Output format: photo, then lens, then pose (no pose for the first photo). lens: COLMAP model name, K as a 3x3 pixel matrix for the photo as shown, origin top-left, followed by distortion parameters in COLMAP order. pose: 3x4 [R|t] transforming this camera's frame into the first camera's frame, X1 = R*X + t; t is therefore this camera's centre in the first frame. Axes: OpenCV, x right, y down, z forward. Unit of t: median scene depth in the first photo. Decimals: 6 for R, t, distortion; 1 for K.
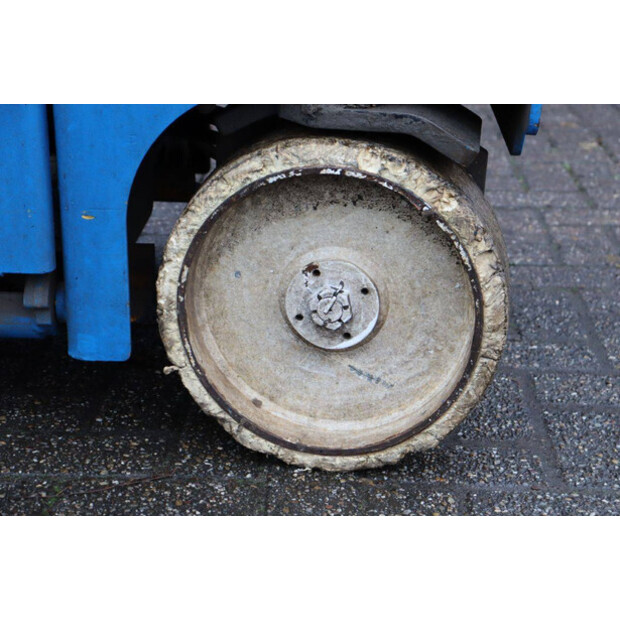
lens RADIAL K [[1233.8, 0, 308.5], [0, 1233.8, 310.4], [0, 0, 1]] dist [0.156915, 0.000000]
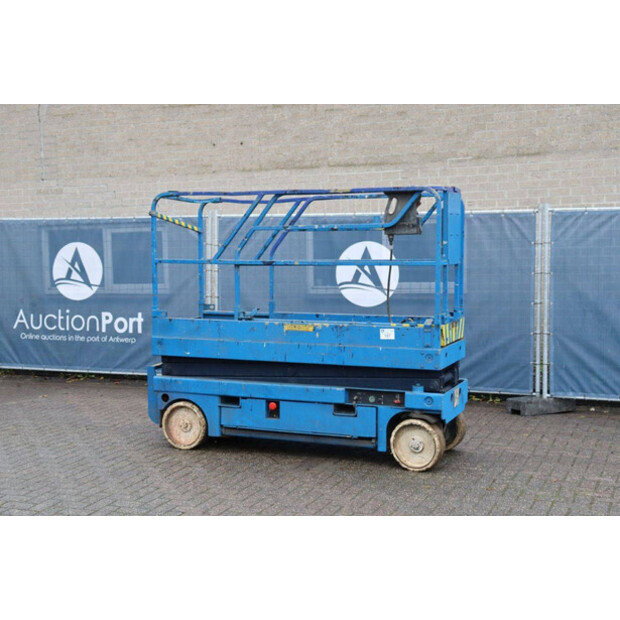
lens RADIAL K [[1108.8, 0, 305.8], [0, 1108.8, 313.3], [0, 0, 1]] dist [0.175882, 0.000000]
pose [[0.932032, 0.005071, -0.362340, 1.697641], [-0.106668, 0.959441, -0.260949, 0.981020], [0.346320, 0.281863, 0.894771, -4.943575]]
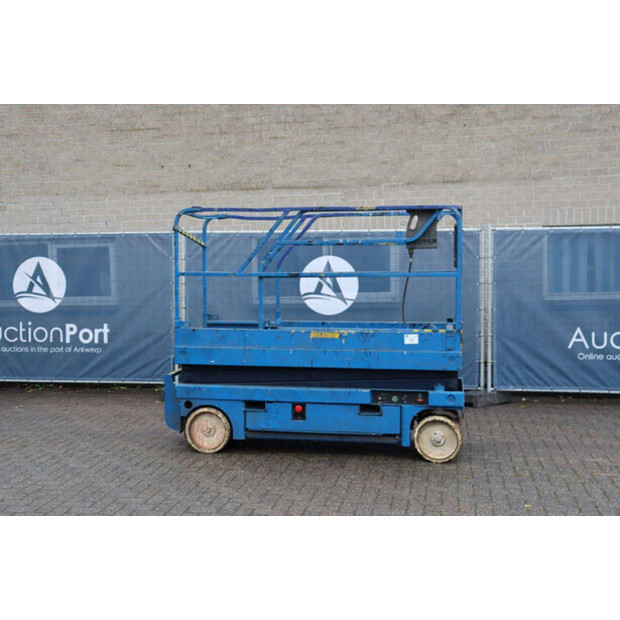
lens RADIAL K [[927.2, 0, 314.8], [0, 927.2, 315.4], [0, 0, 1]] dist [0.083586, 0.000000]
pose [[0.993007, -0.011668, -0.117479, -0.050998], [-0.021875, 0.959688, -0.280214, 0.892082], [0.116013, 0.280824, 0.952722, -4.737868]]
